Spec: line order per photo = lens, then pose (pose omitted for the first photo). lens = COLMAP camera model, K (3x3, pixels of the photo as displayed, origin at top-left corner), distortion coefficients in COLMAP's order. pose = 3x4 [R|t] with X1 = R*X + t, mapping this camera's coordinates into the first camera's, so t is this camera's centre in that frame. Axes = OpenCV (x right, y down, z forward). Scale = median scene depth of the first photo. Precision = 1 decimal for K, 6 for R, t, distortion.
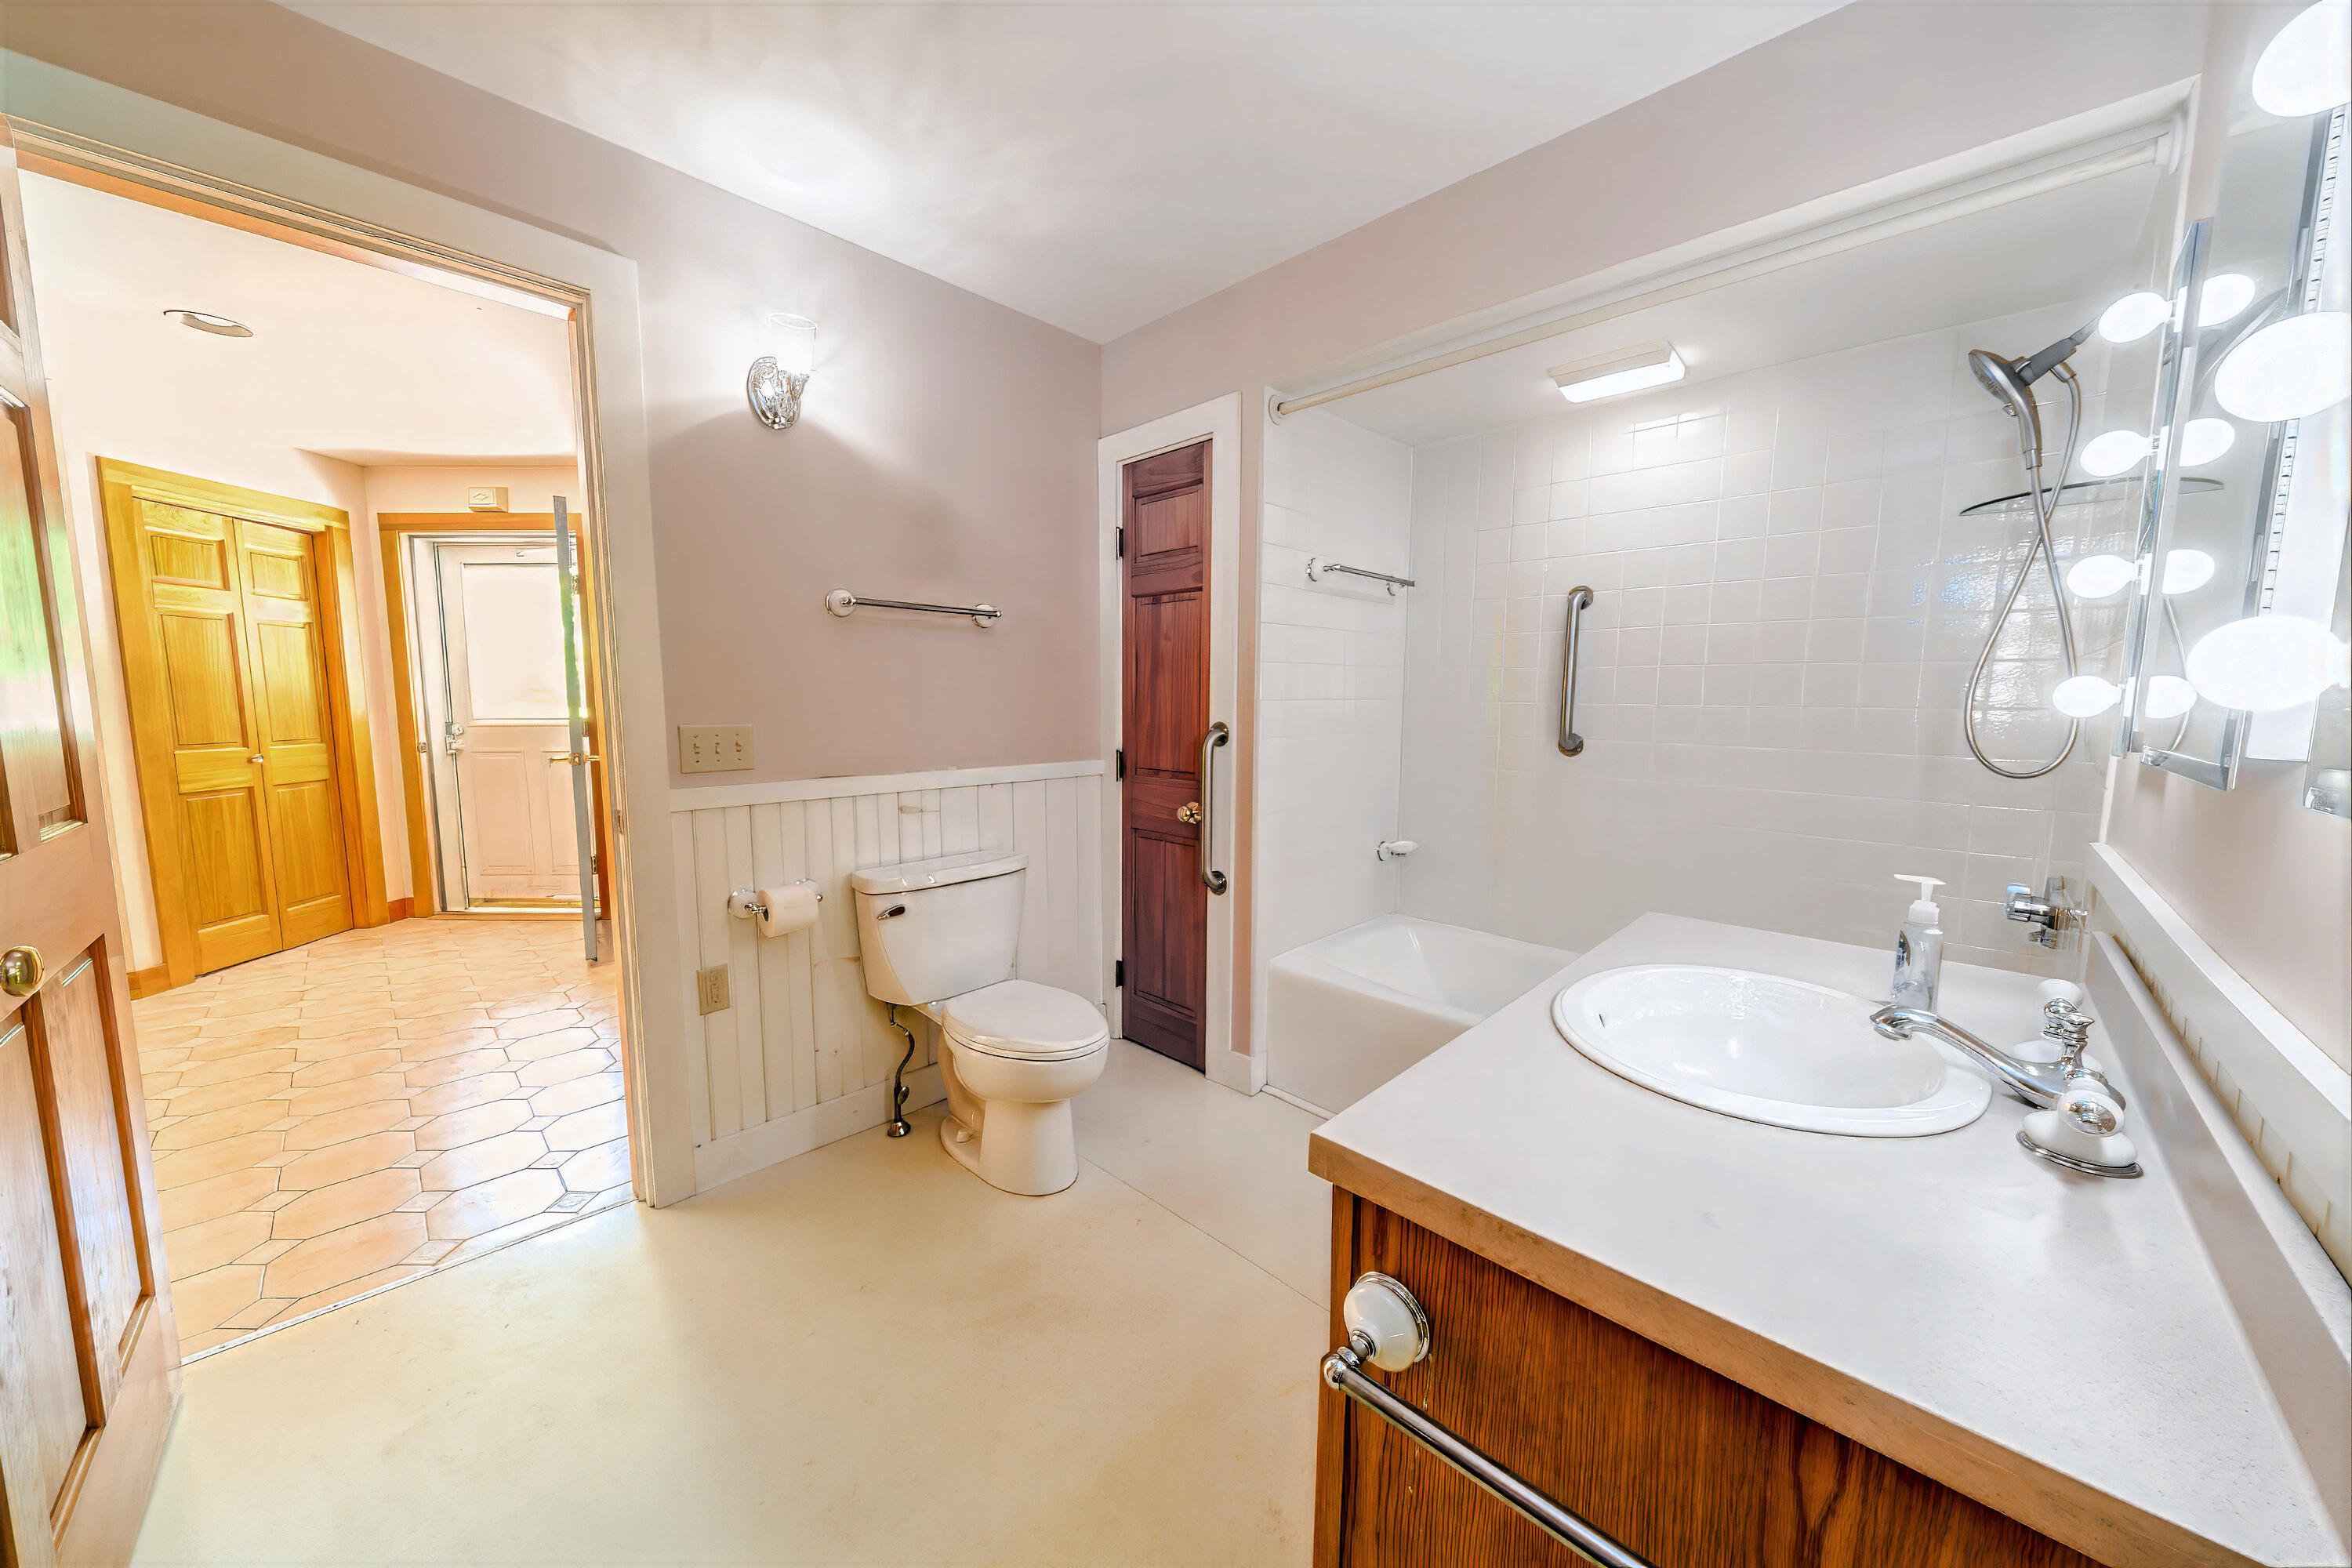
lens RADIAL K [[820.3, 0, 1178.4], [0, 820.3, 780.6], [0, 0, 1]] dist [-0.001221, 0.000003]
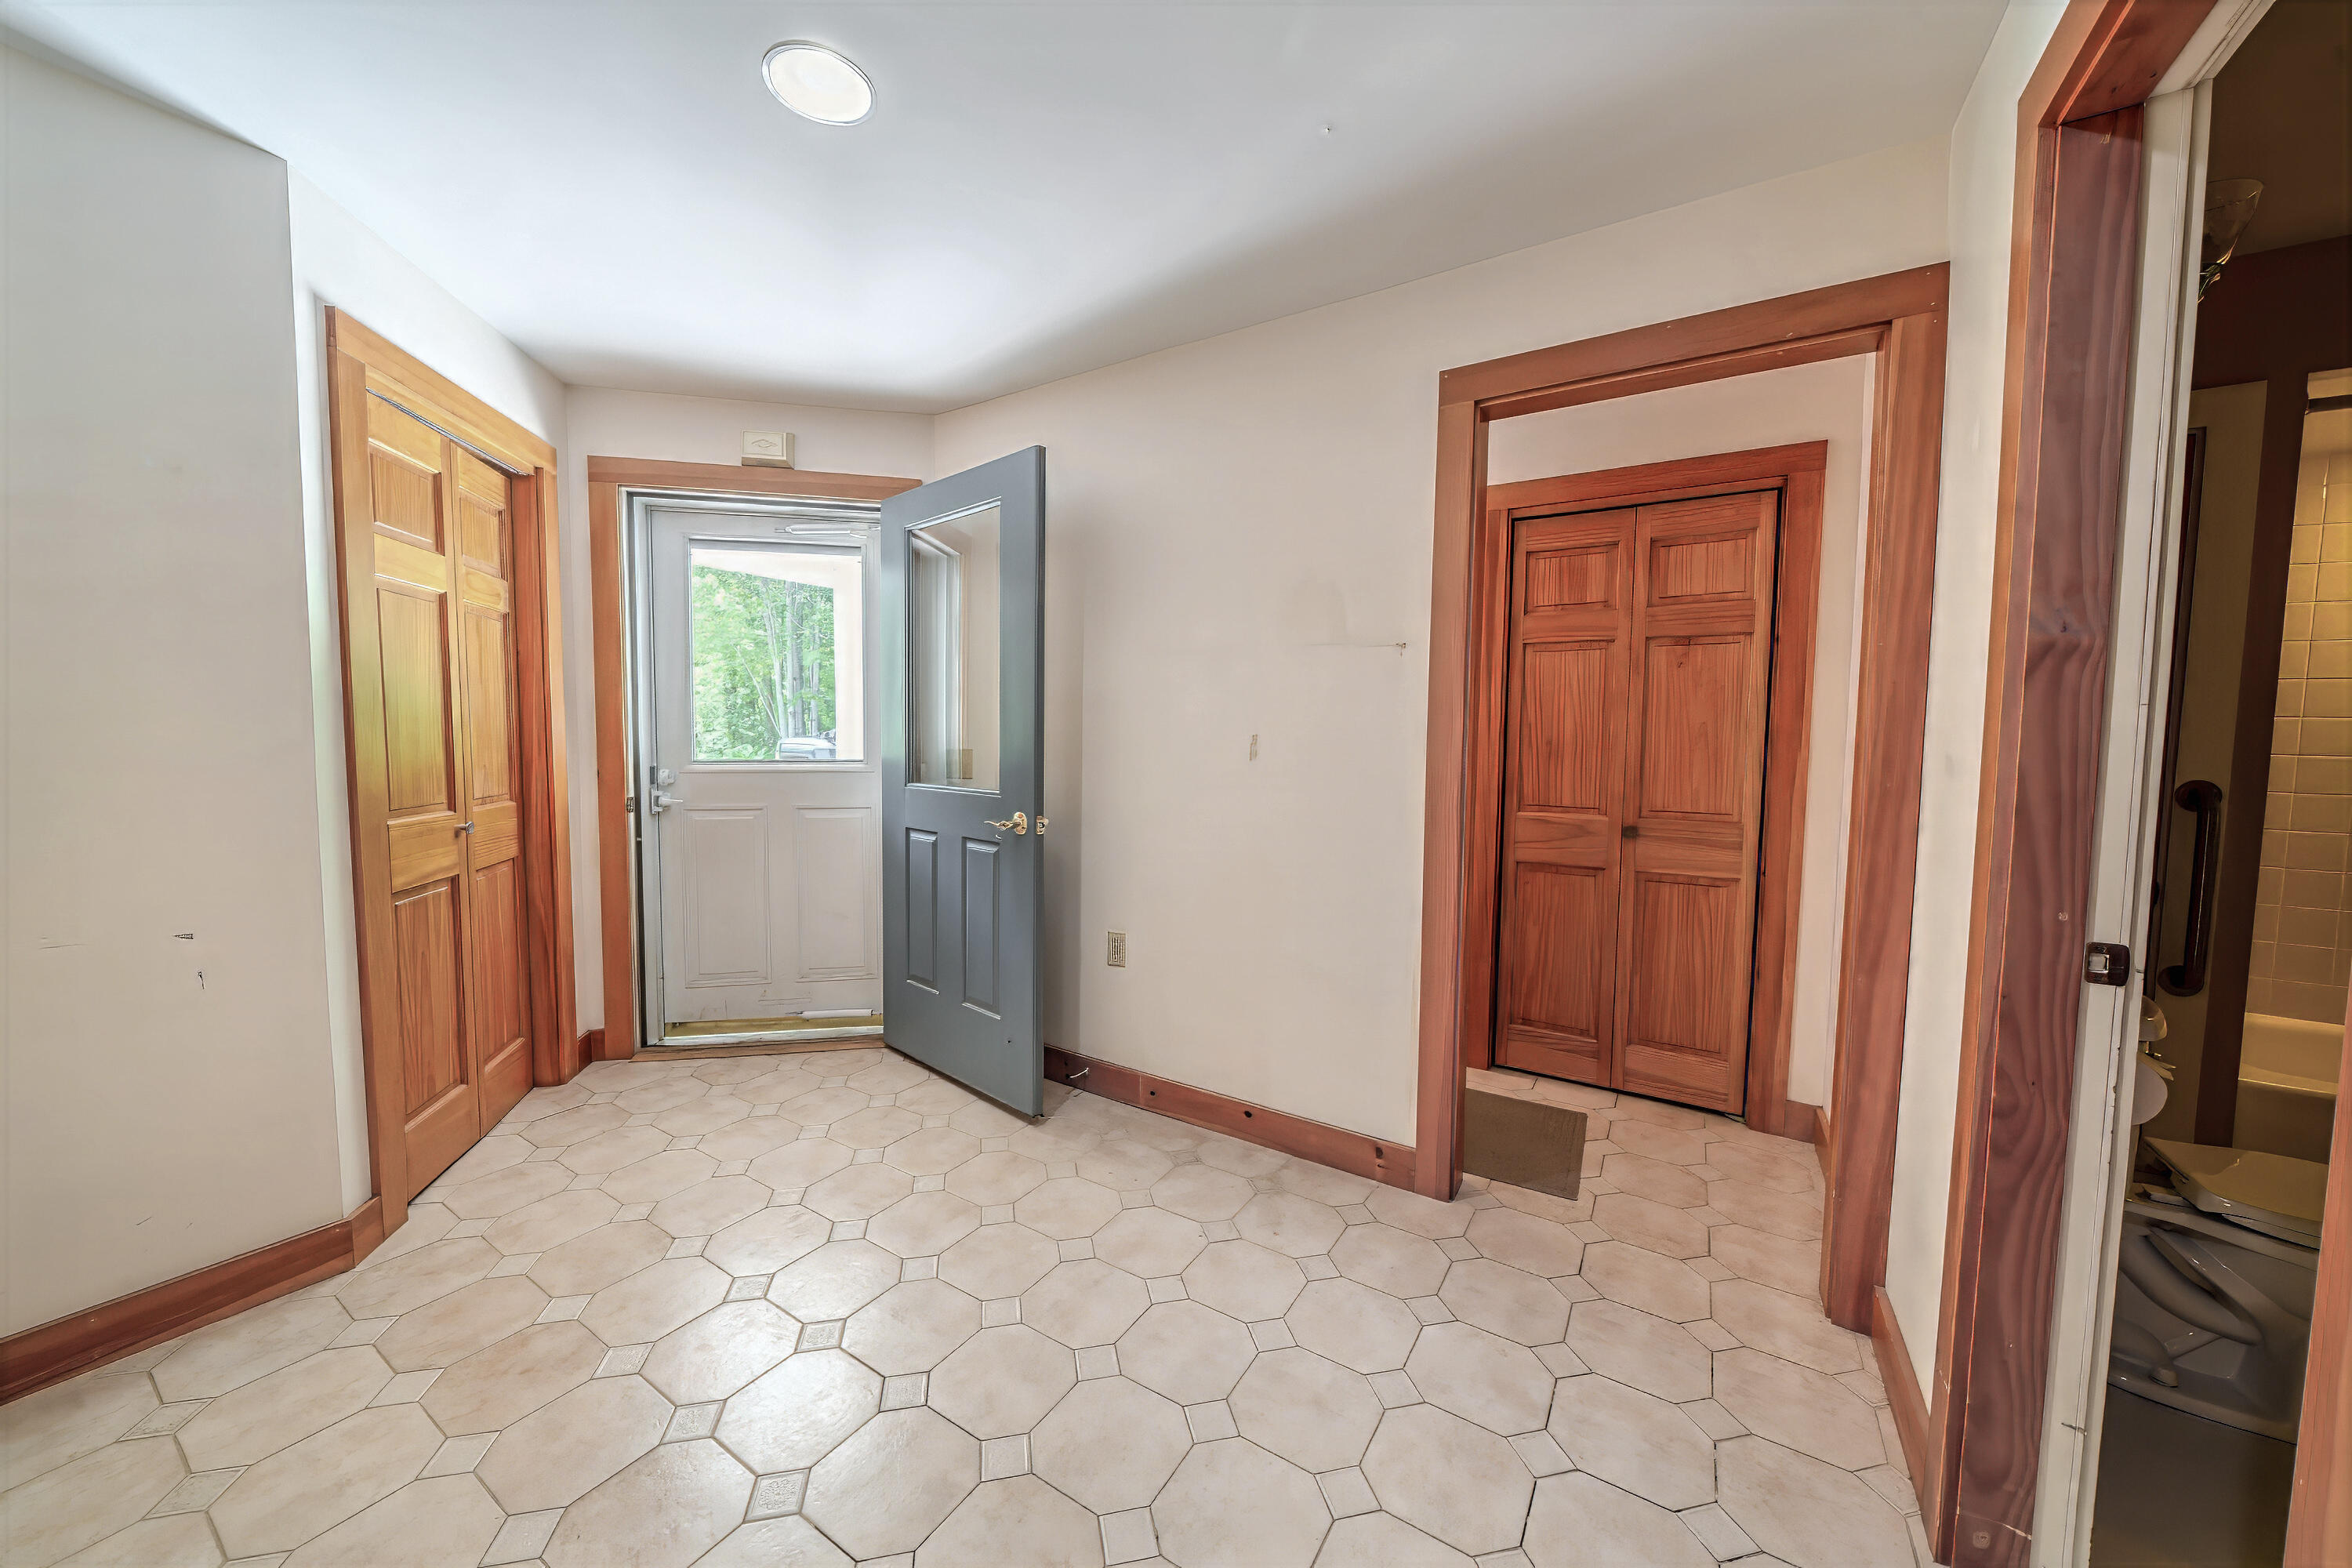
lens RADIAL K [[828.3, 0, 1140.1], [0, 828.3, 781.7], [0, 0, 1]] dist [0.000340, 0.000001]
pose [[0.978201, -0.001779, 0.207654, -0.676754], [0.009638, 0.999275, -0.036839, -0.030866], [-0.207438, 0.038038, 0.977508, 0.255311]]
